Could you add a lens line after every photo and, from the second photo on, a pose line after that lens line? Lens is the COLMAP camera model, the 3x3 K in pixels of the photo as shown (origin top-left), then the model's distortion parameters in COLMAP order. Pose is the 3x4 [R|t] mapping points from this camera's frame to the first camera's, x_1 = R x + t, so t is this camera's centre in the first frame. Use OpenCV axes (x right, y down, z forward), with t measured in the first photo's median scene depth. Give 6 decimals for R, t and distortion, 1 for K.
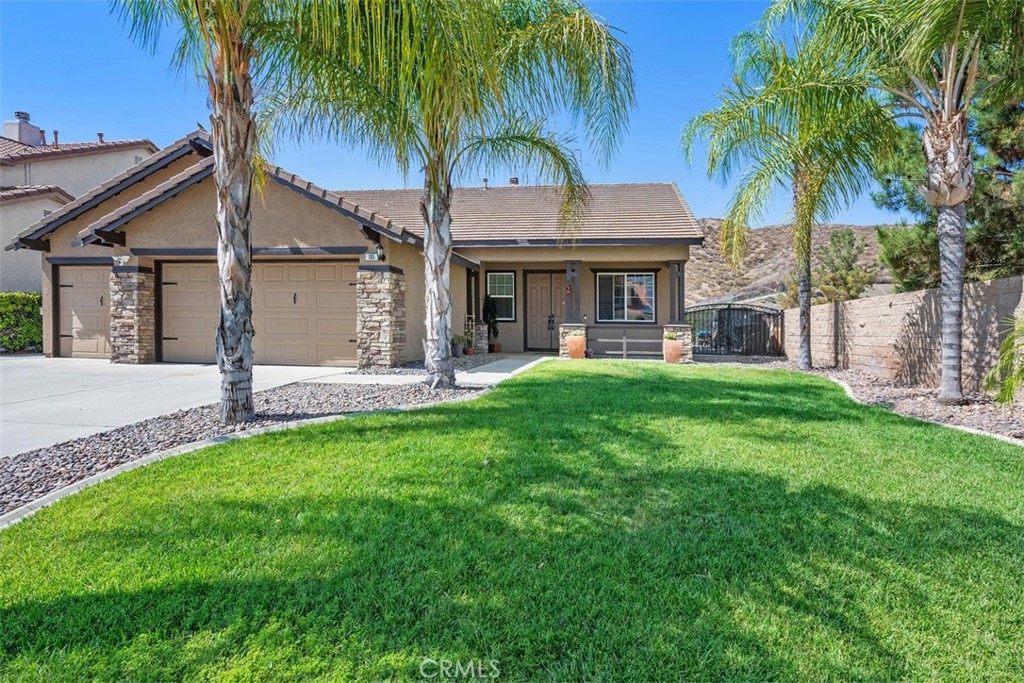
lens RADIAL K [[578.5, 0, 526.6], [0, 578.5, 344.1], [0, 0, 1]] dist [-0.026763, 0.013720]
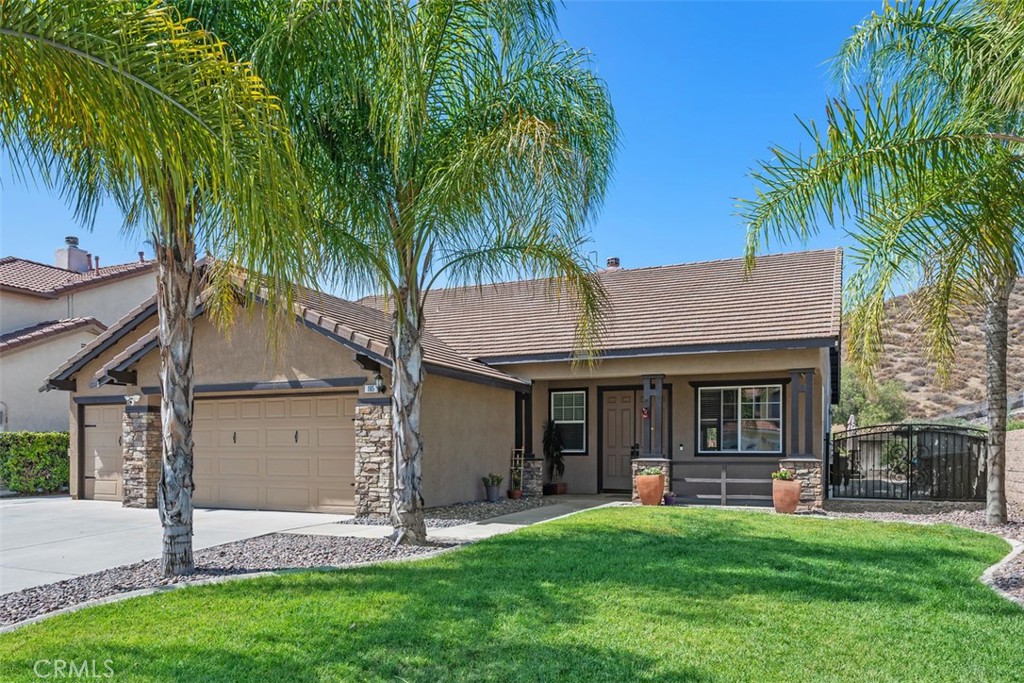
lens RADIAL K [[788.0, 0, 434.6], [0, 788.0, 455.6], [0, 0, 1]] dist [-0.004224, -0.001554]
pose [[0.950444, -0.009435, -0.310752, 0.181677], [0.002228, 0.999720, -0.023537, -0.020875], [0.310887, 0.021678, 0.950200, -0.094071]]
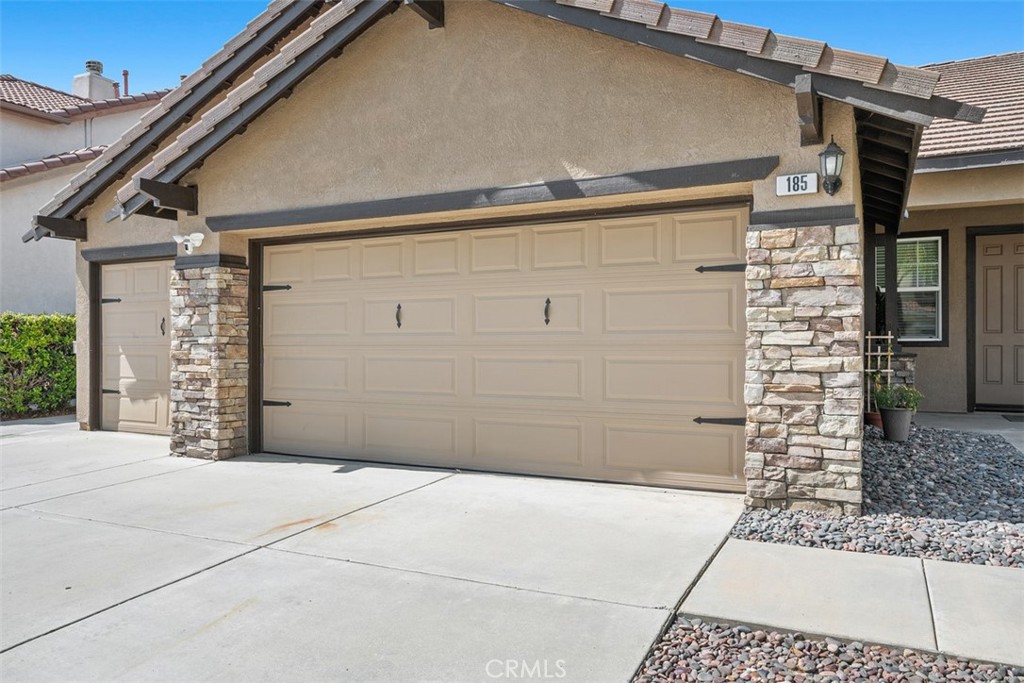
lens RADIAL K [[792.8, 0, 416.0], [0, 792.8, 333.5], [0, 0, 1]] dist [-0.000166, -0.008002]
pose [[0.930359, -0.020418, -0.366080, -0.284055], [0.006700, 0.999228, -0.038706, -0.042834], [0.366588, 0.033558, 0.929778, 0.447214]]
